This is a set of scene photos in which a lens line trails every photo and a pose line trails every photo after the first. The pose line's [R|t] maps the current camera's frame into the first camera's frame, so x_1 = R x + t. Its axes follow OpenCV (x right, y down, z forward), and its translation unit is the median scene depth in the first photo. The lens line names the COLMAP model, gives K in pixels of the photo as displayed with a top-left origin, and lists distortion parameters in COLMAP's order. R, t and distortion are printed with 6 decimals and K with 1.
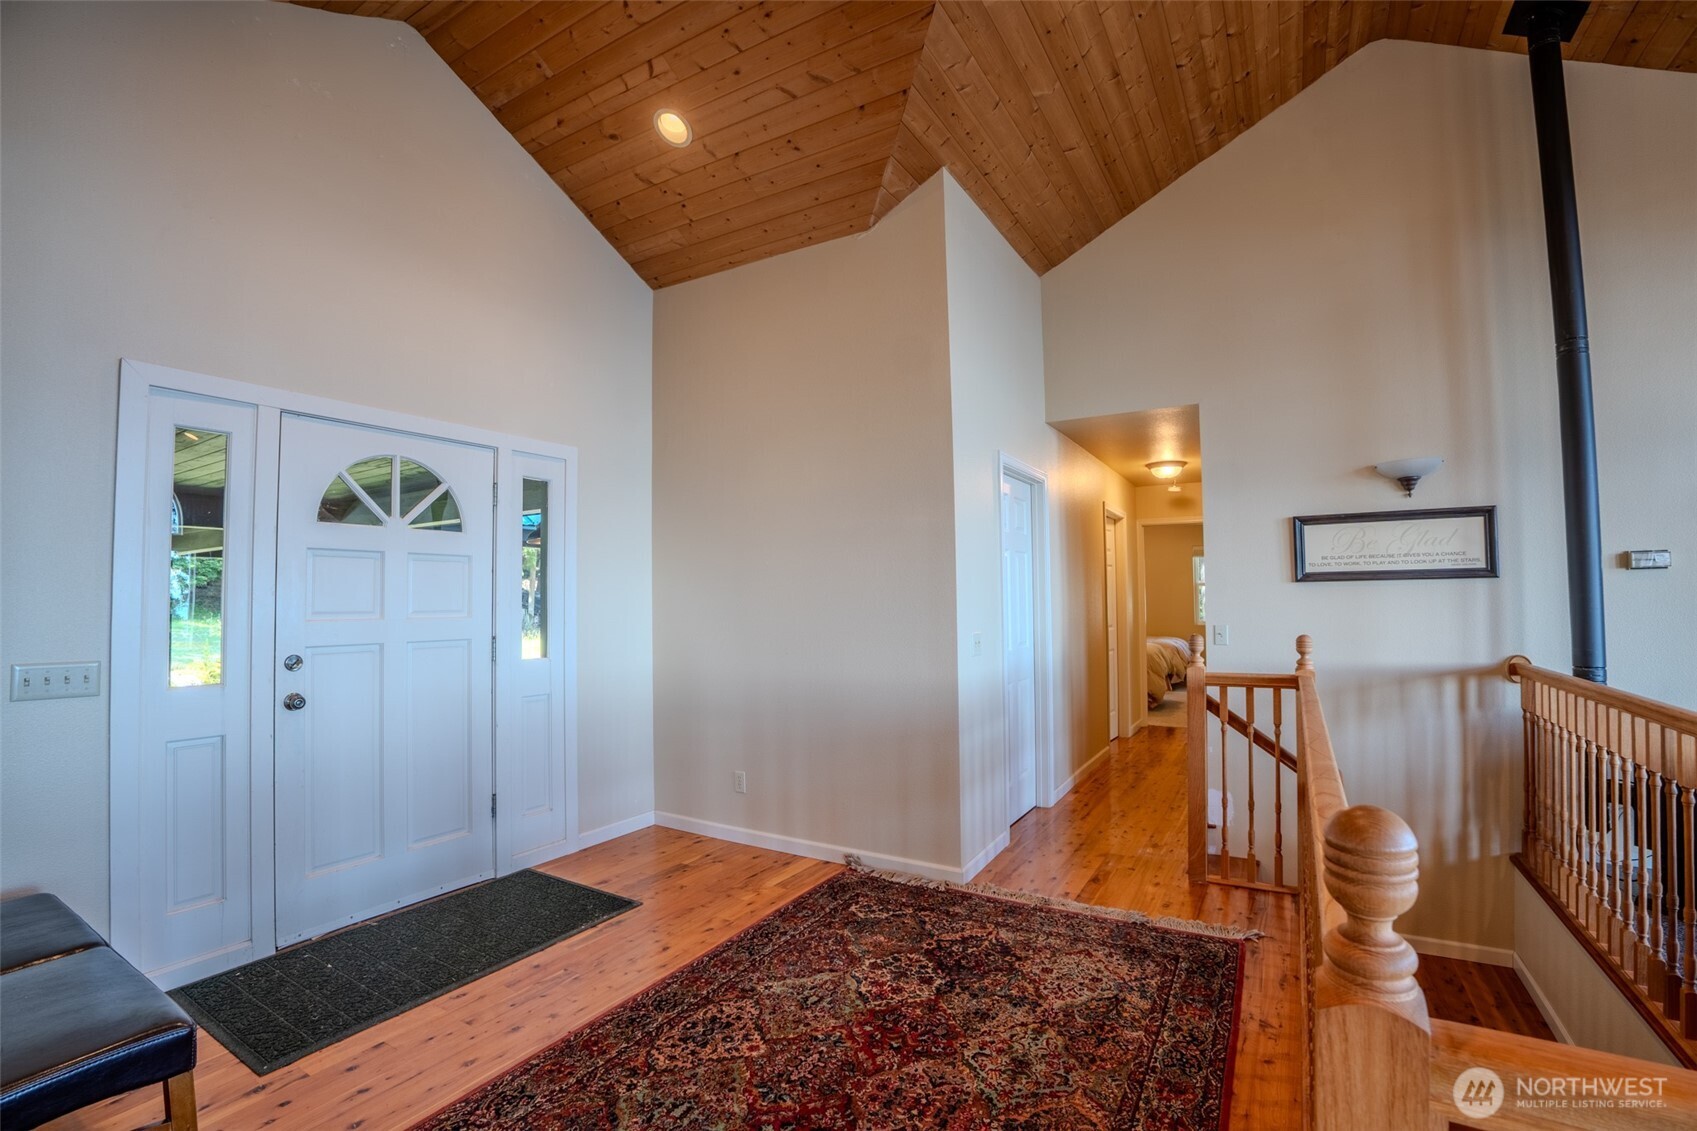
lens RADIAL K [[742.6, 0, 859.0], [0, 742.6, 570.7], [0, 0, 1]] dist [-0.064381, 0.012479]
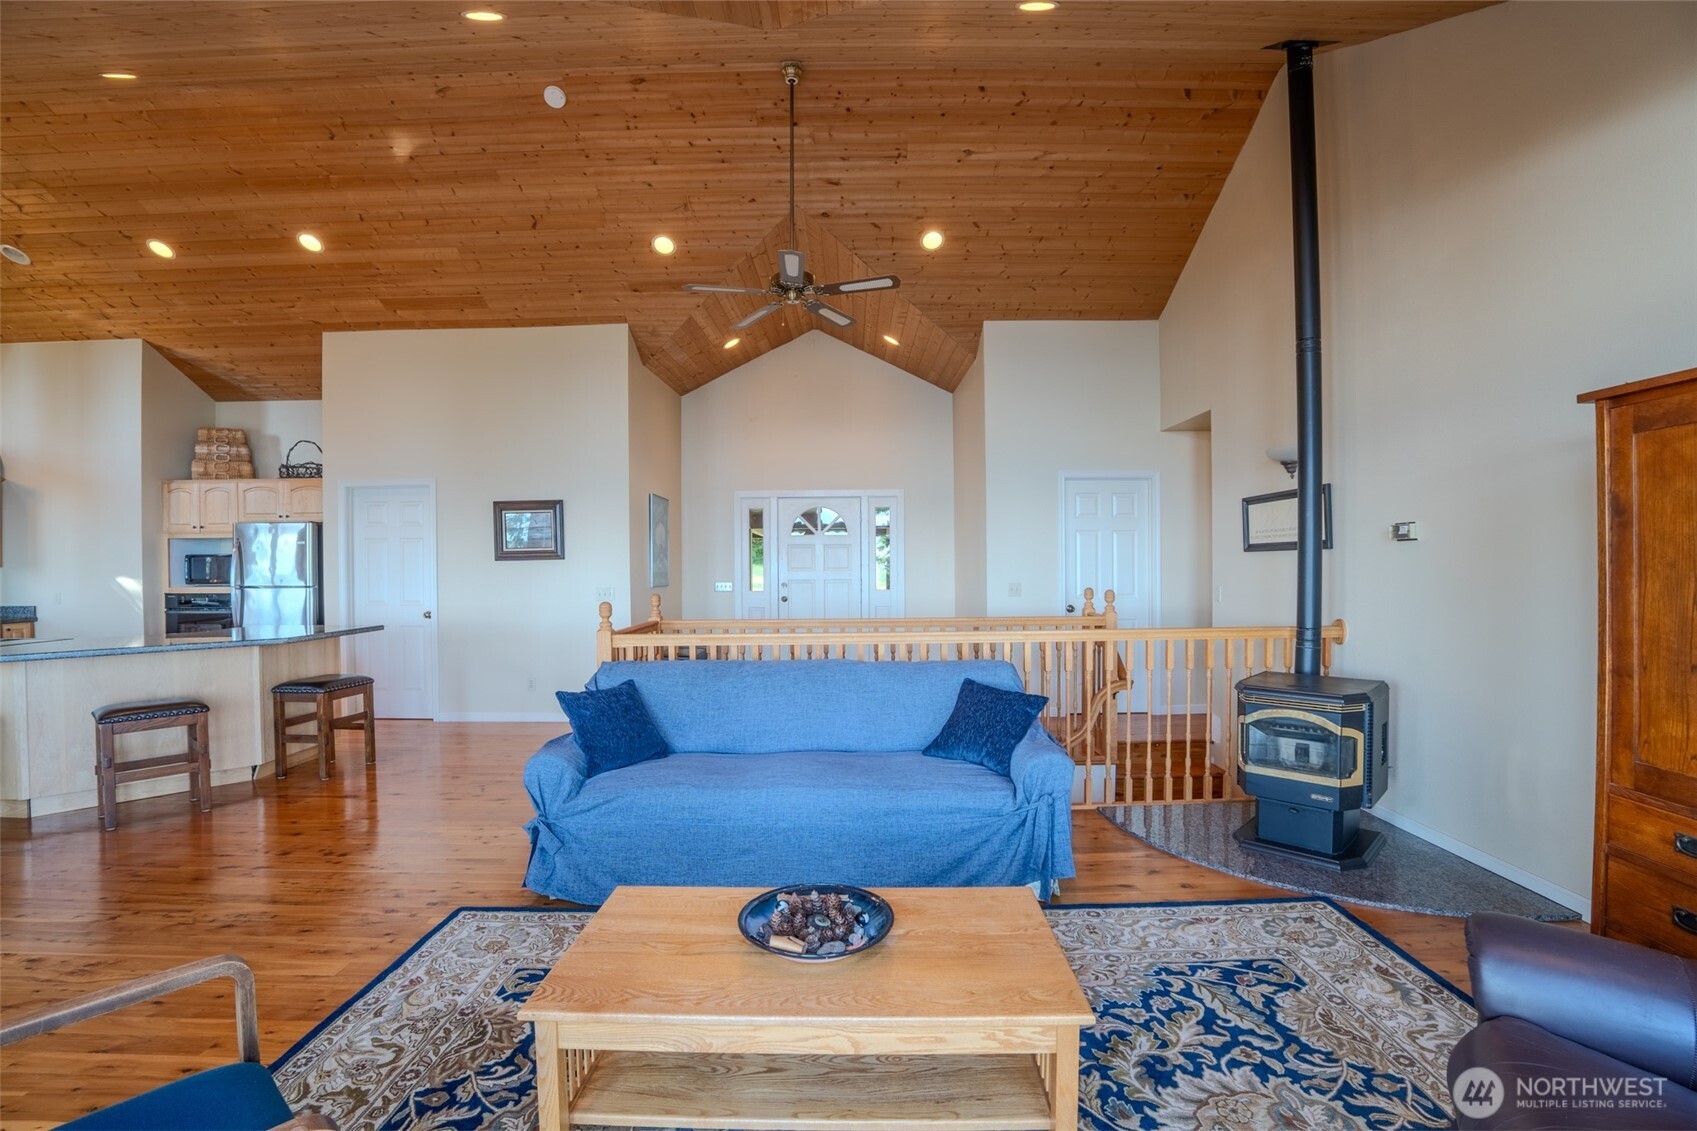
lens RADIAL K [[742.6, 0, 859.0], [0, 742.6, 570.7], [0, 0, 1]] dist [-0.064381, 0.012479]
pose [[0.522829, 0.013461, -0.852331, 1.314756], [0.019427, 0.999427, 0.027701, 0.000226], [0.852216, -0.031041, 0.522268, -0.184625]]
